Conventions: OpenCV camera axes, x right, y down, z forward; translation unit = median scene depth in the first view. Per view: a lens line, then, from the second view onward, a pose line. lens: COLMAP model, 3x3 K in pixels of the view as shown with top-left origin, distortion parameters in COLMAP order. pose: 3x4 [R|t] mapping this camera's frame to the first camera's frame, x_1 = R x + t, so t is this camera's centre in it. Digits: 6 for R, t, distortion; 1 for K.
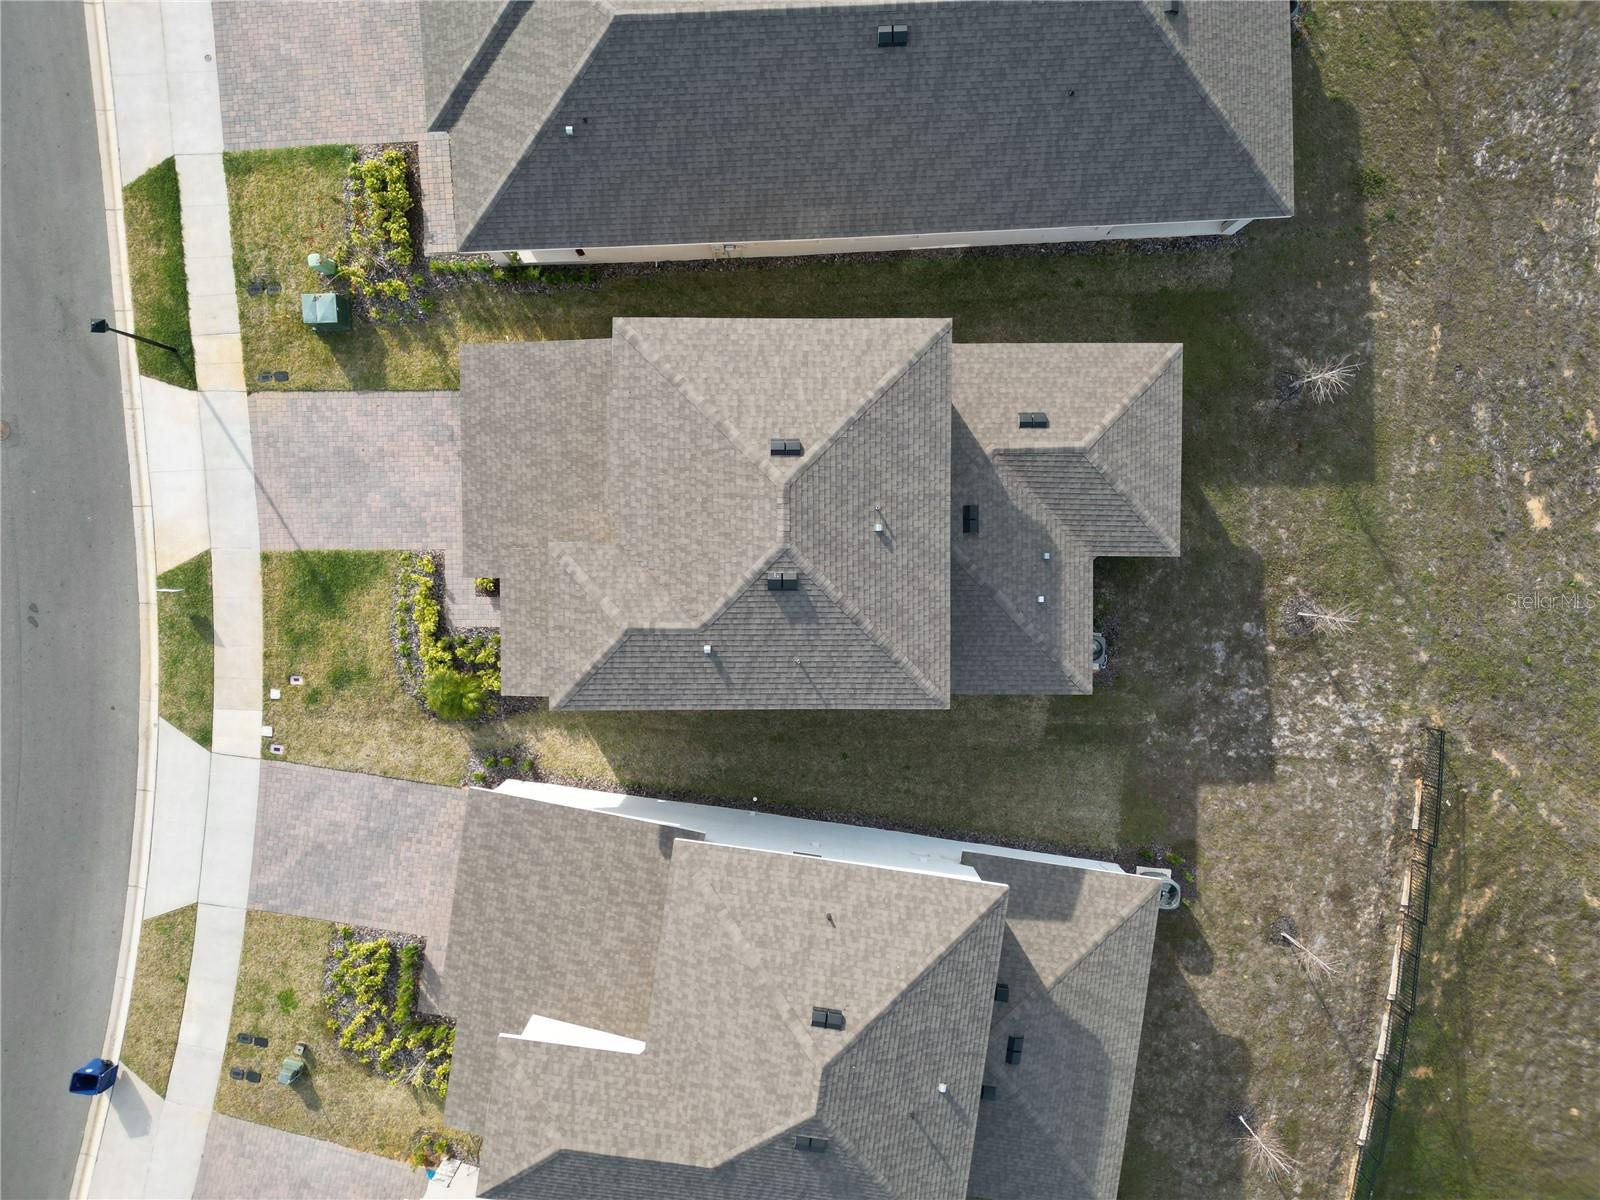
lens RADIAL K [[1117.1, 0, 798.0], [0, 1117.1, 602.8], [0, 0, 1]] dist [0.067138, -0.062099]
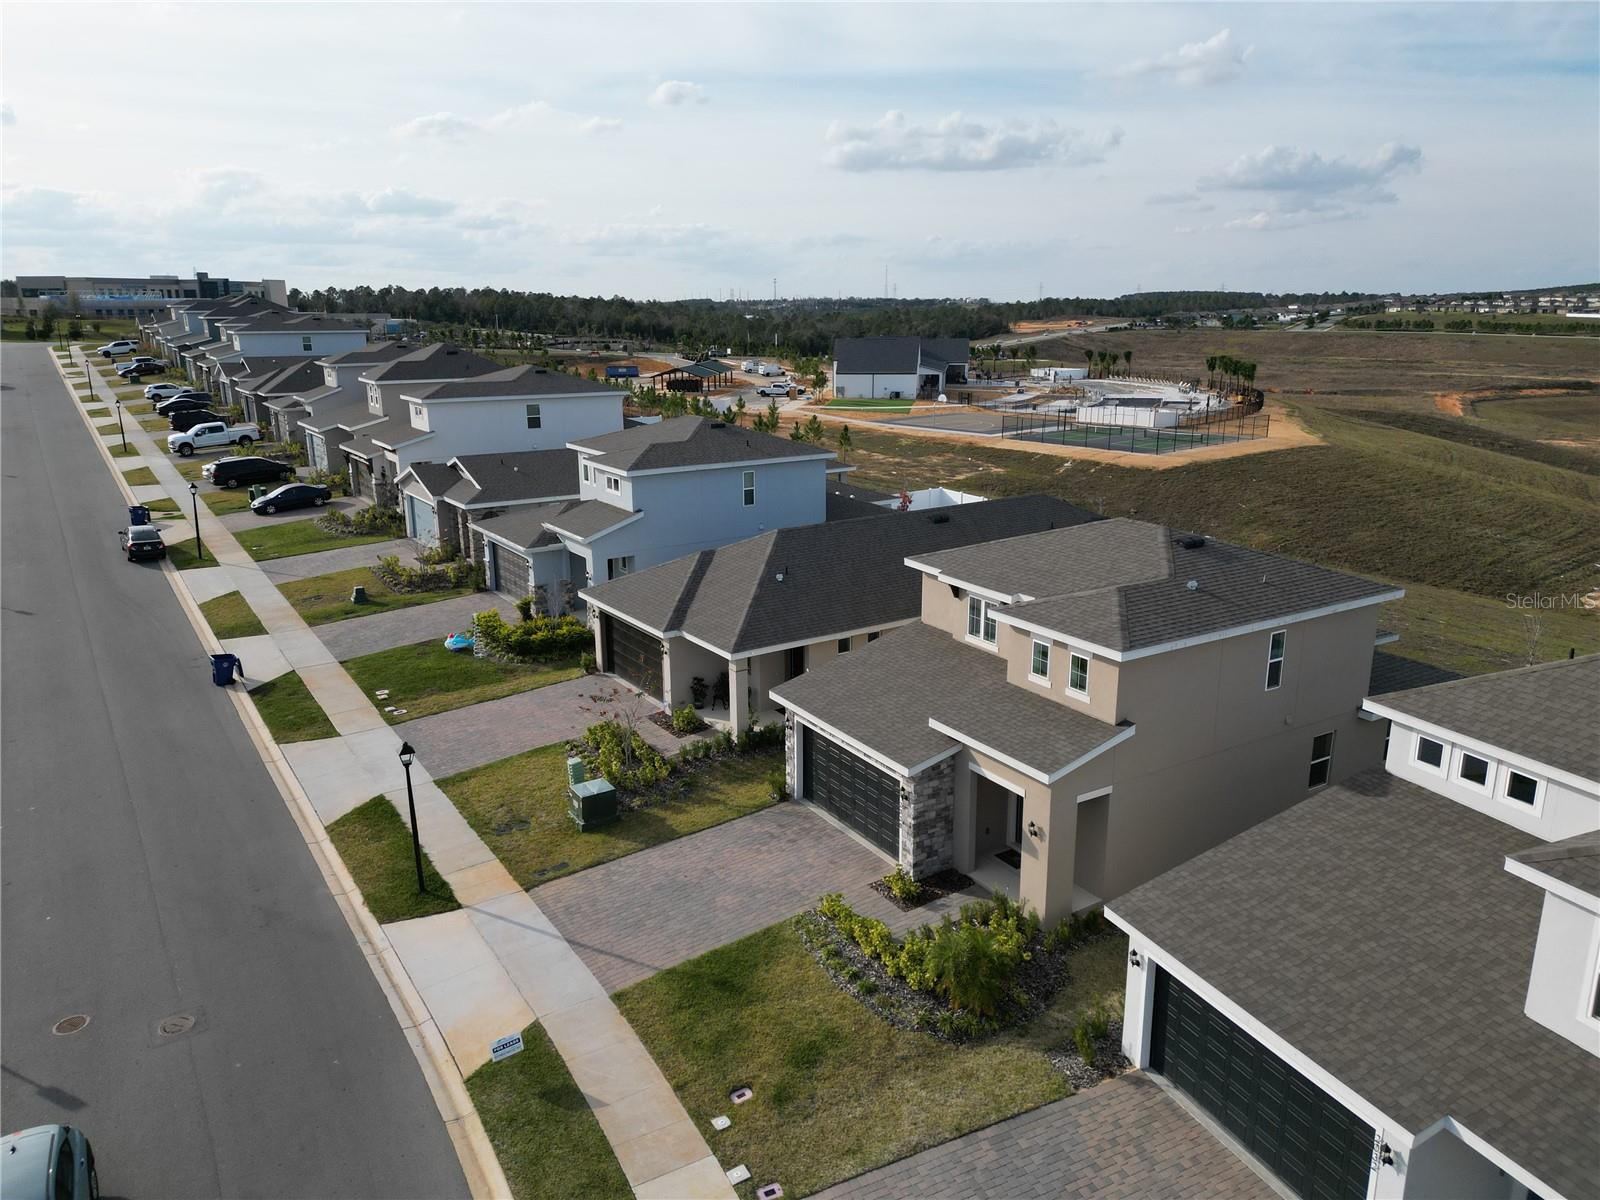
lens RADIAL K [[1117.1, 0, 797.0], [0, 1117.1, 595.1], [0, 0, 1]] dist [0.067138, -0.062099]
pose [[0.852106, -0.144509, 0.503023, -0.693461], [0.522432, 0.177382, -0.834027, 0.542868], [0.031297, 0.973475, 0.226644, 0.622768]]
